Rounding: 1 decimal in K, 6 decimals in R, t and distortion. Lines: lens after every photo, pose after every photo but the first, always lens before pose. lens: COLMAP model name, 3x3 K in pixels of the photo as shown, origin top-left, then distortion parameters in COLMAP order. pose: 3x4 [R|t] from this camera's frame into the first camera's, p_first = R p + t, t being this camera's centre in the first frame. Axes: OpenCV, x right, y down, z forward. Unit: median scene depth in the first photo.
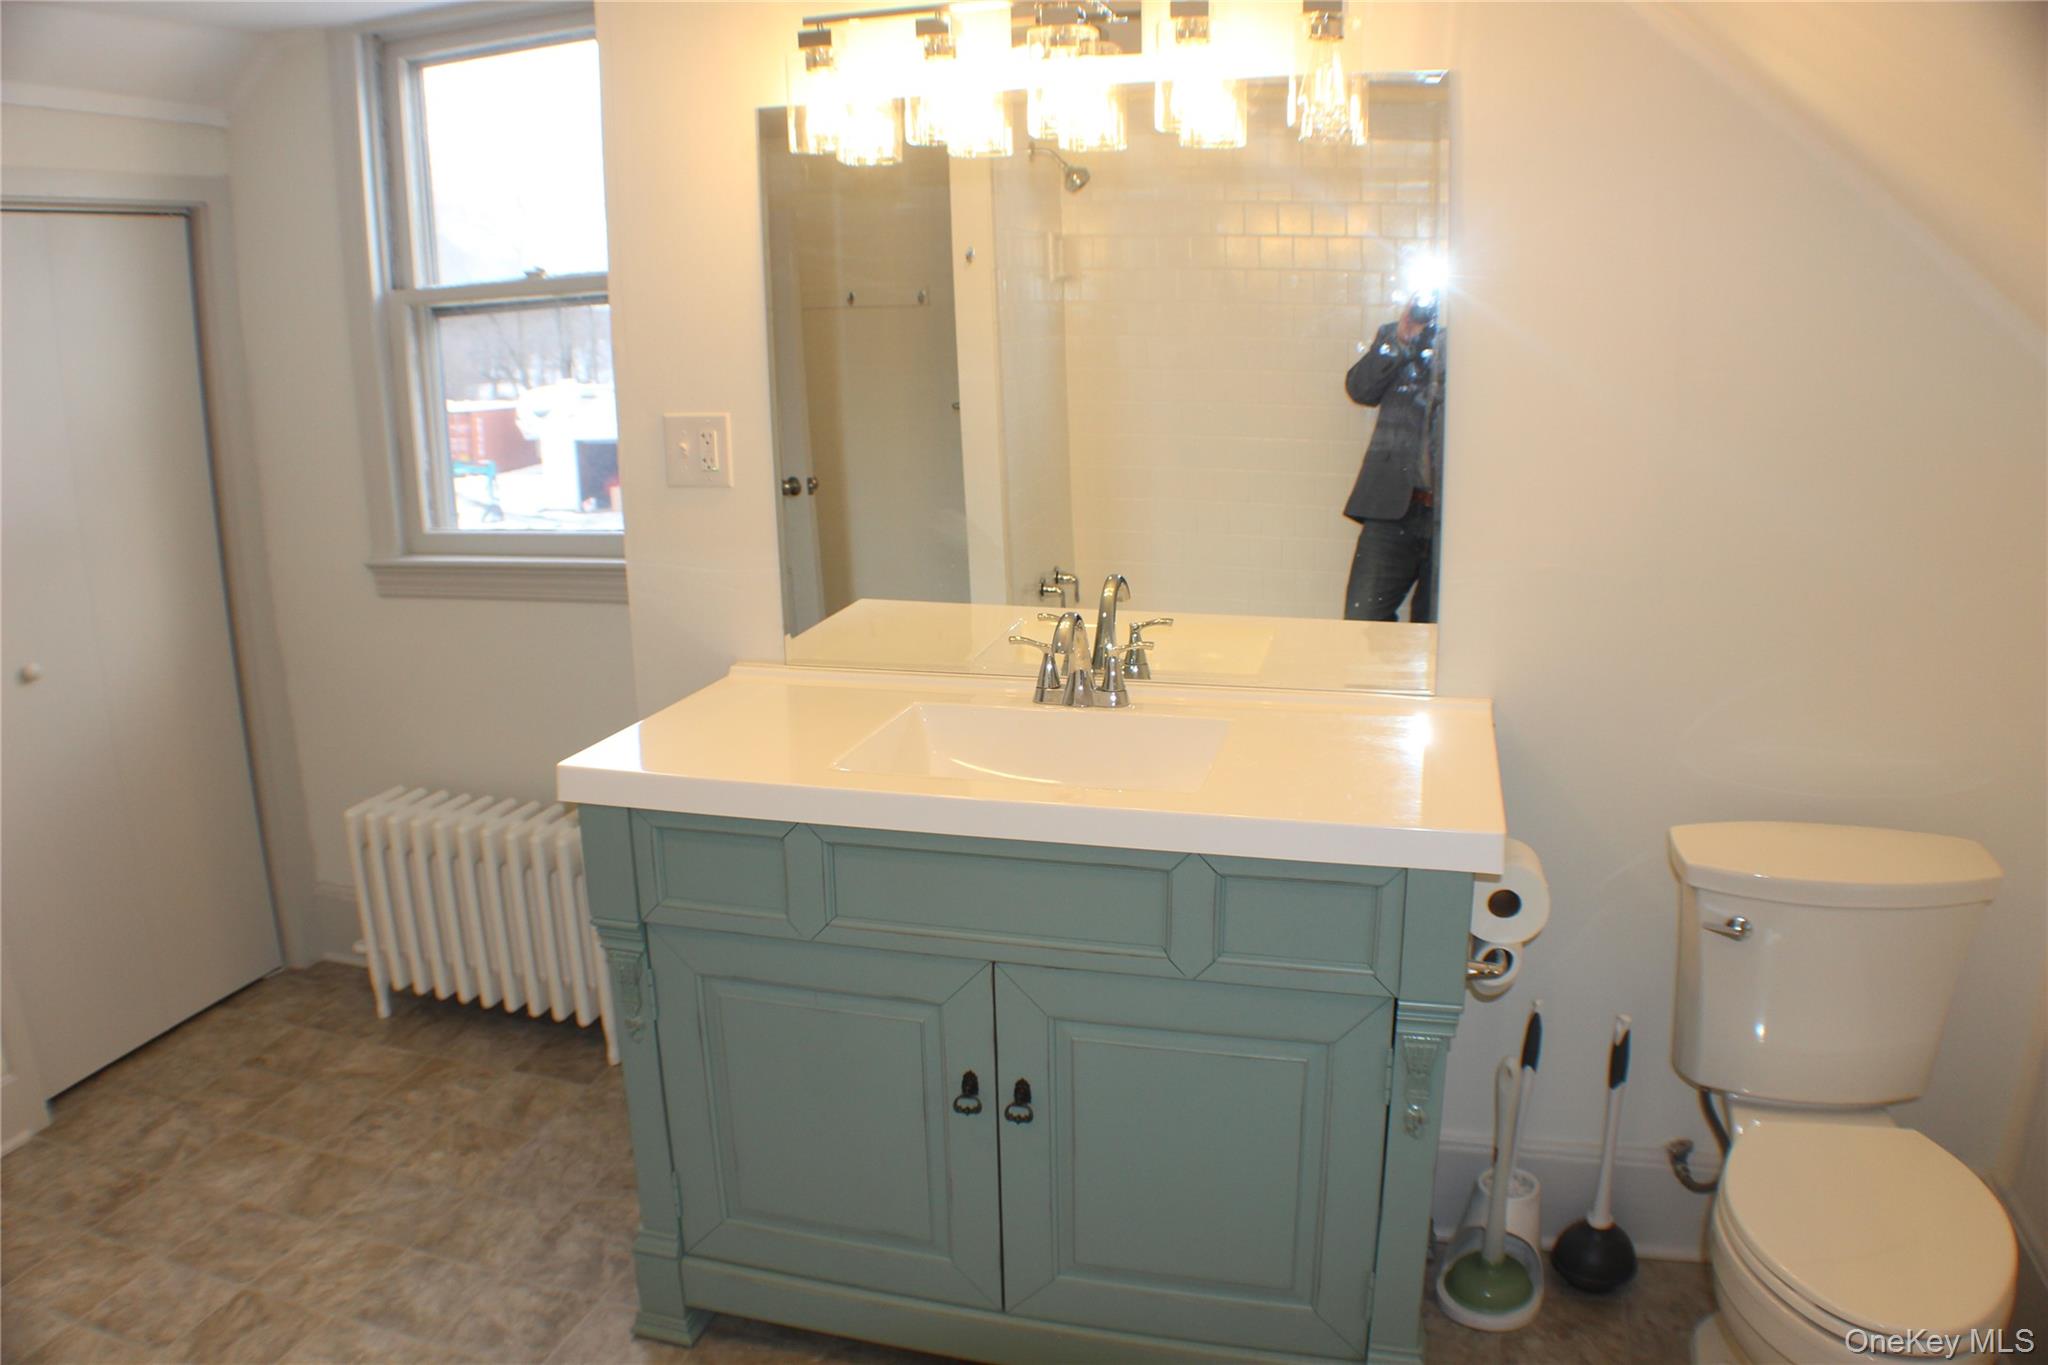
lens RADIAL K [[1475.6, 0, 1009.6], [0, 1475.6, 685.7], [0, 0, 1]] dist [-0.218158, 0.073754]
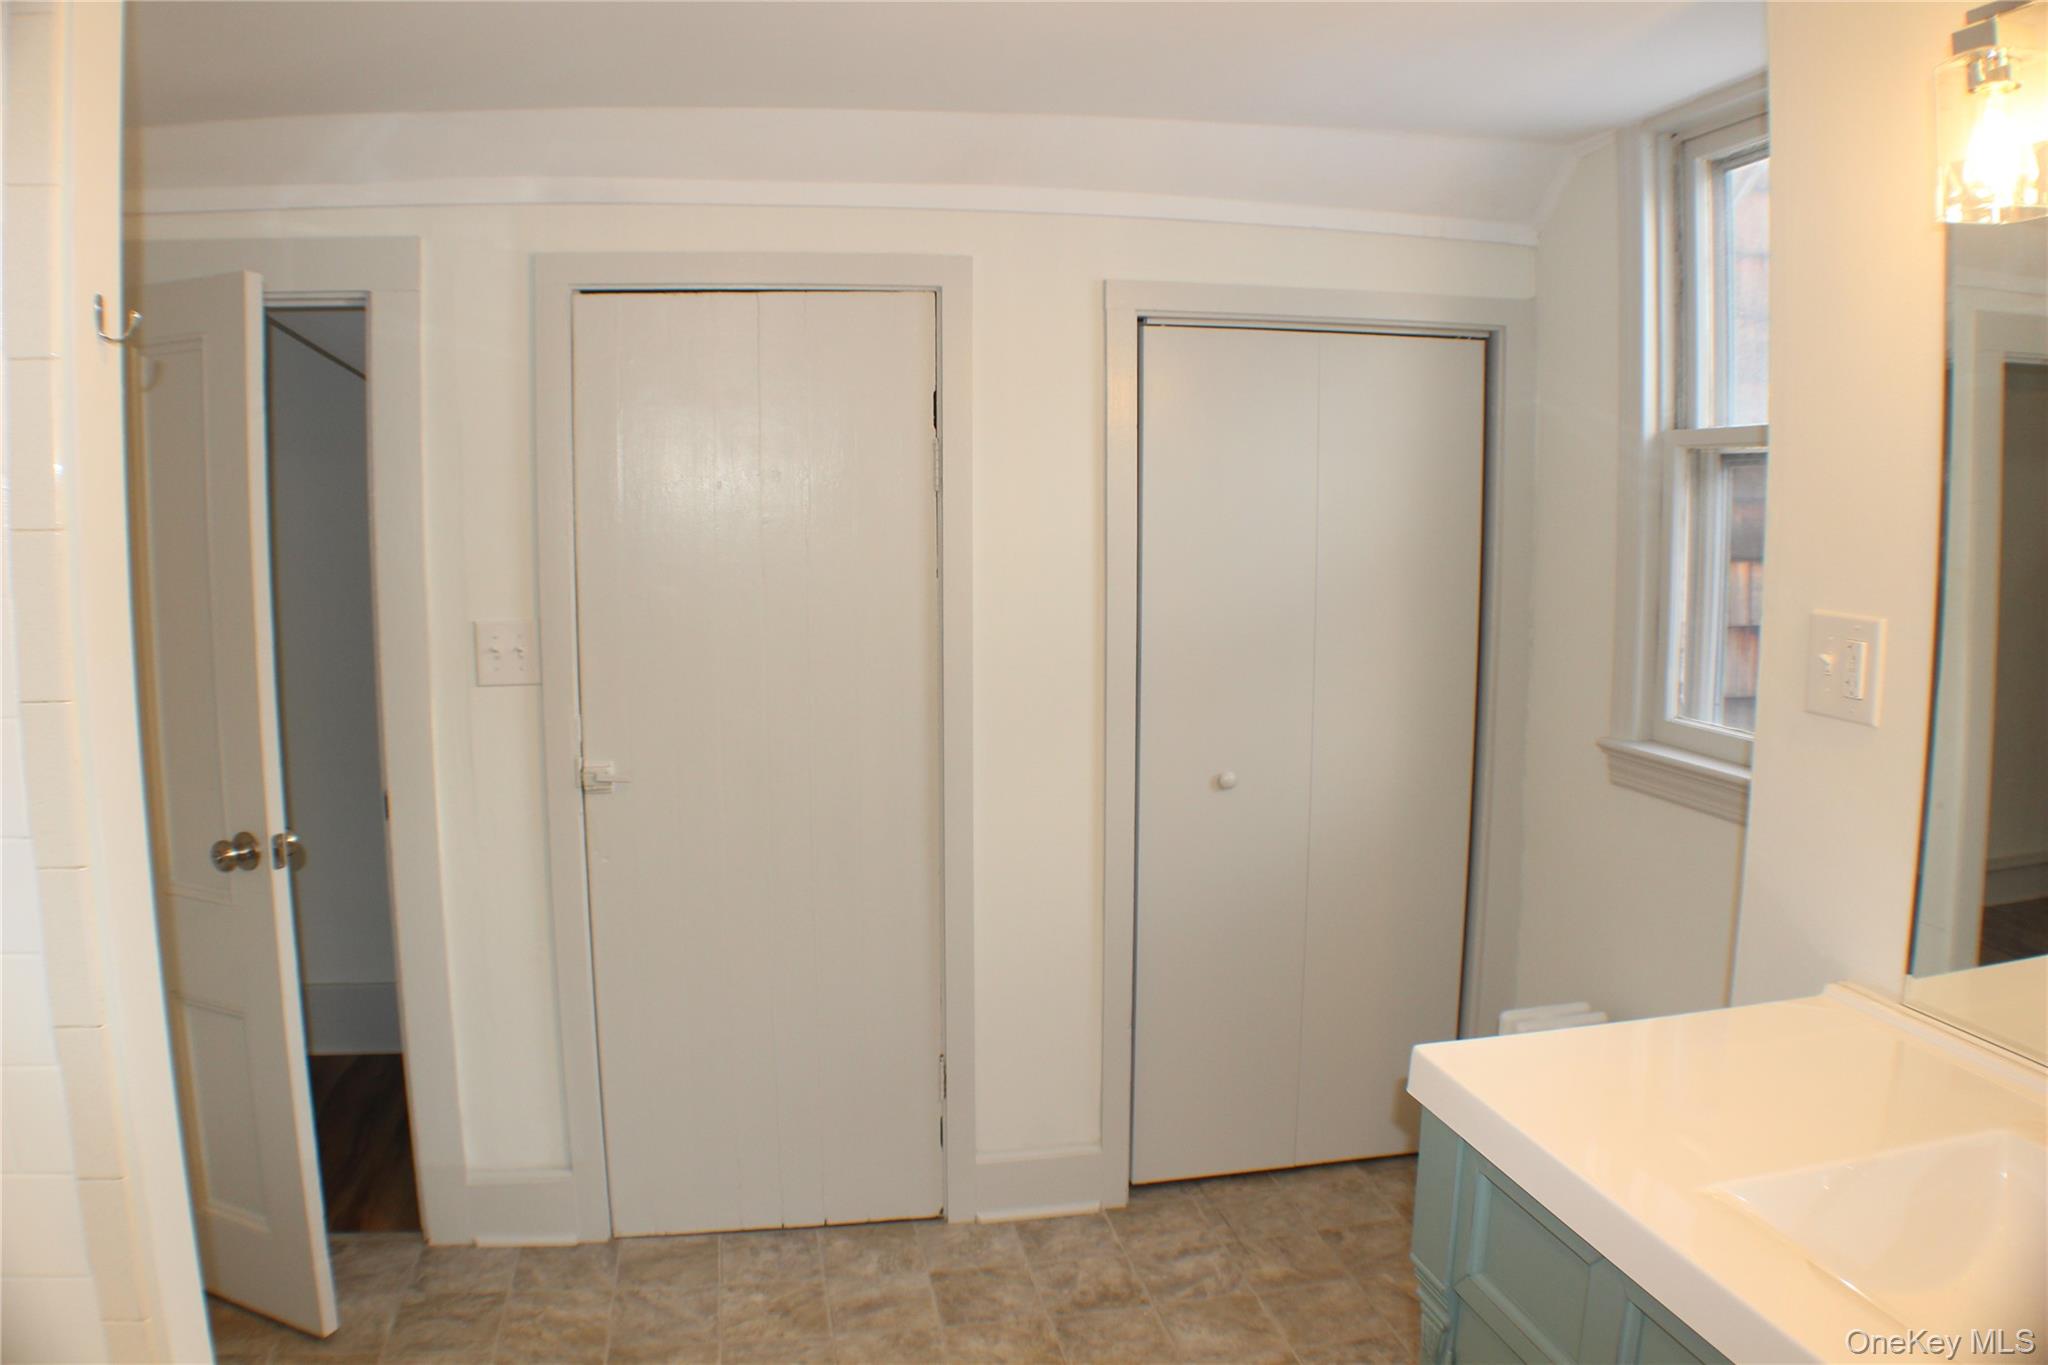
lens RADIAL K [[1475.6, 0, 1009.6], [0, 1475.6, 685.7], [0, 0, 1]] dist [-0.218158, 0.073754]
pose [[0.460664, 0.131066, -0.877844, 0.161859], [-0.224662, 0.974048, 0.027535, -0.074776], [0.858671, 0.184534, 0.478154, 0.317401]]
